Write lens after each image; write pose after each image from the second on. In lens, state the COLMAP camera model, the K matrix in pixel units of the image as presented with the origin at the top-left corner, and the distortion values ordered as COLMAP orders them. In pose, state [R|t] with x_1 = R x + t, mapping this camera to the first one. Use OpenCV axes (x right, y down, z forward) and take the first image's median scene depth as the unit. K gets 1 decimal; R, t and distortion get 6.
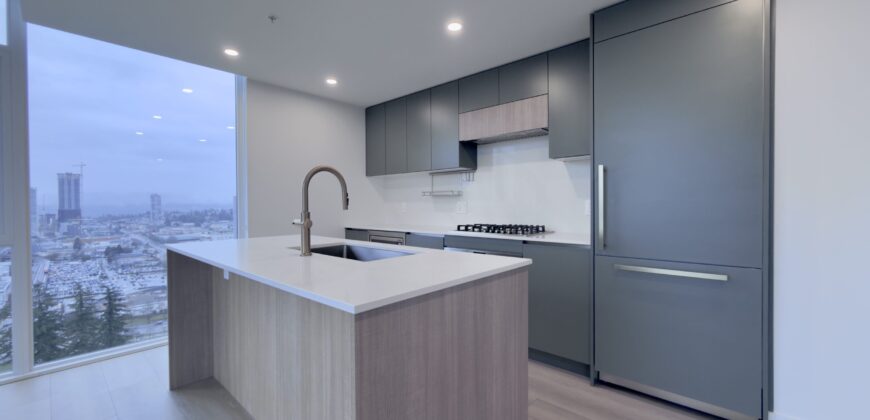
lens RADIAL K [[348.4, 0, 430.5], [0, 348.4, 201.2], [0, 0, 1]] dist [0.003134, 0.000273]
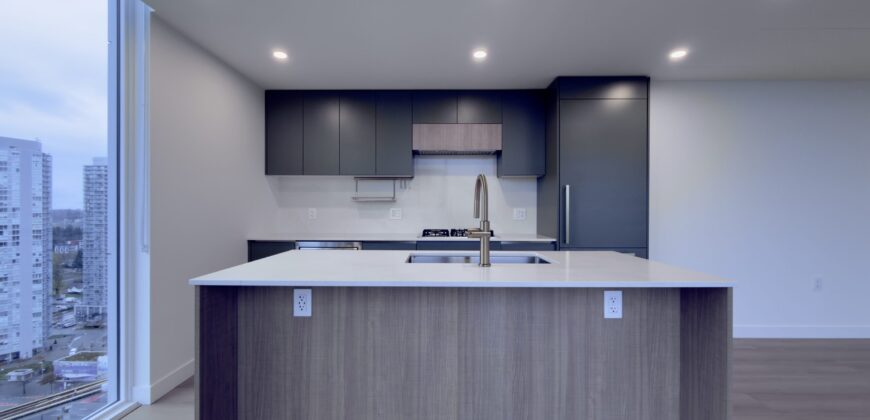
lens RADIAL K [[348.4, 0, 428.3], [0, 348.4, 209.5], [0, 0, 1]] dist [0.003134, 0.000273]
pose [[0.735910, 0.001760, 0.677077, -0.419520], [-0.012046, 0.999872, 0.010493, -0.004626], [-0.676972, -0.015878, 0.735838, 0.147083]]
